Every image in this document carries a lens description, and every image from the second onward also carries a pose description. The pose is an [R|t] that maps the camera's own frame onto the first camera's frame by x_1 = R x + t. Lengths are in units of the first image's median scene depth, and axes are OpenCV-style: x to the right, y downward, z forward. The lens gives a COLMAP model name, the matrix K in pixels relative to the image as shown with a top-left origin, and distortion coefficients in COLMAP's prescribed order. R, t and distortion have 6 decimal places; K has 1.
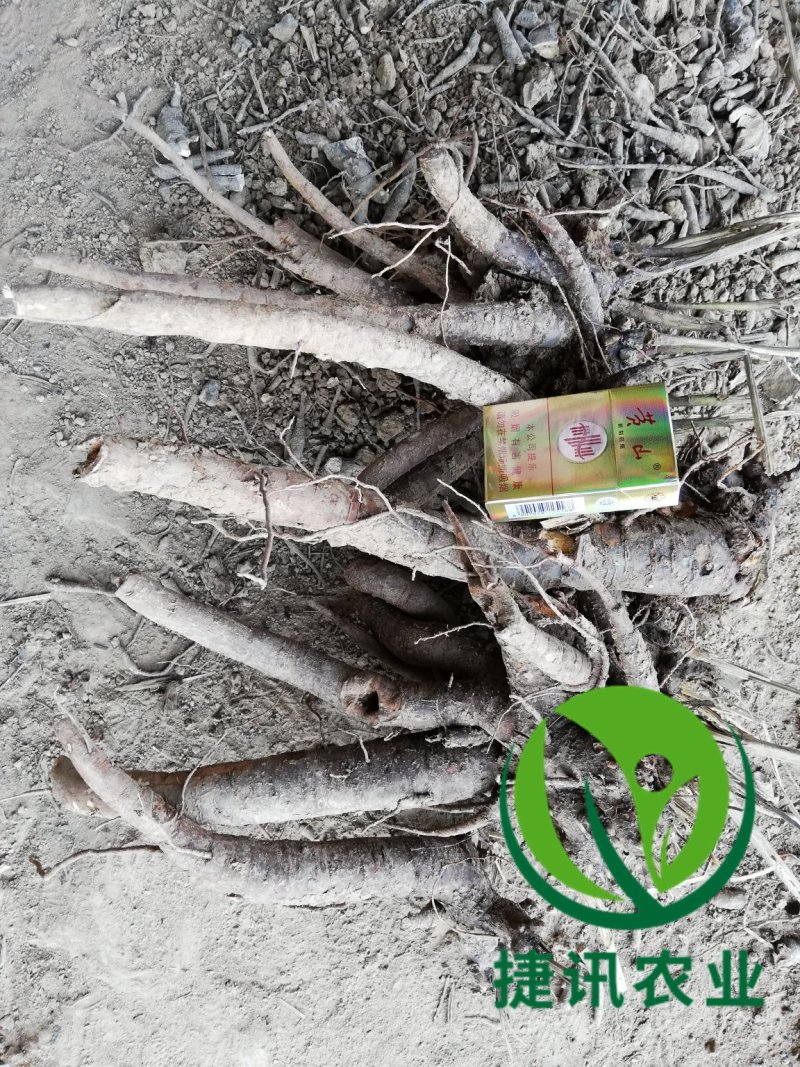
lens RADIAL K [[791.5, 0, 400.4], [0, 791.5, 541.1], [0, 0, 1]] dist [0.038468, -0.050514]
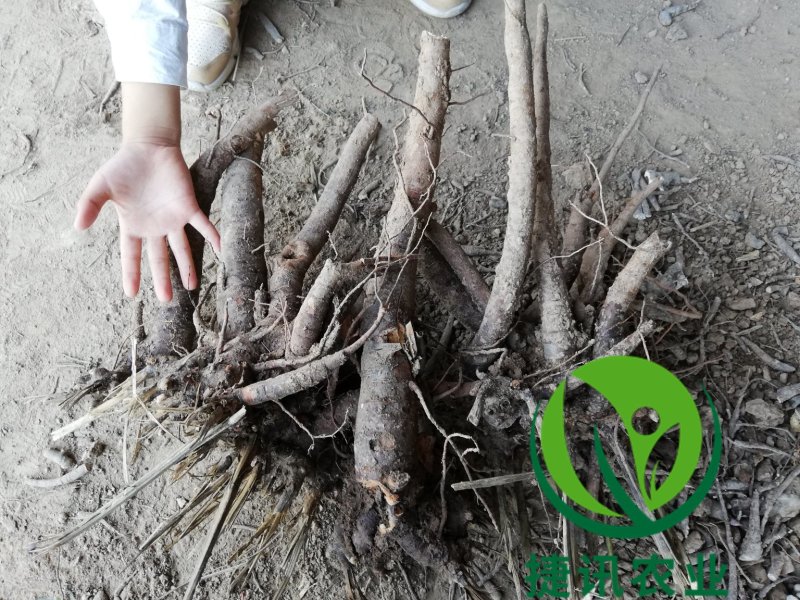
lens RADIAL K [[593.5, 0, 400.8], [0, 593.5, 296.5], [0, 0, 1]] dist [0.038468, -0.050514]
pose [[0.008027, 0.883588, -0.468196, 0.457622], [-0.998968, 0.028012, 0.035739, -0.033561], [0.044694, 0.467426, 0.882902, 0.050951]]
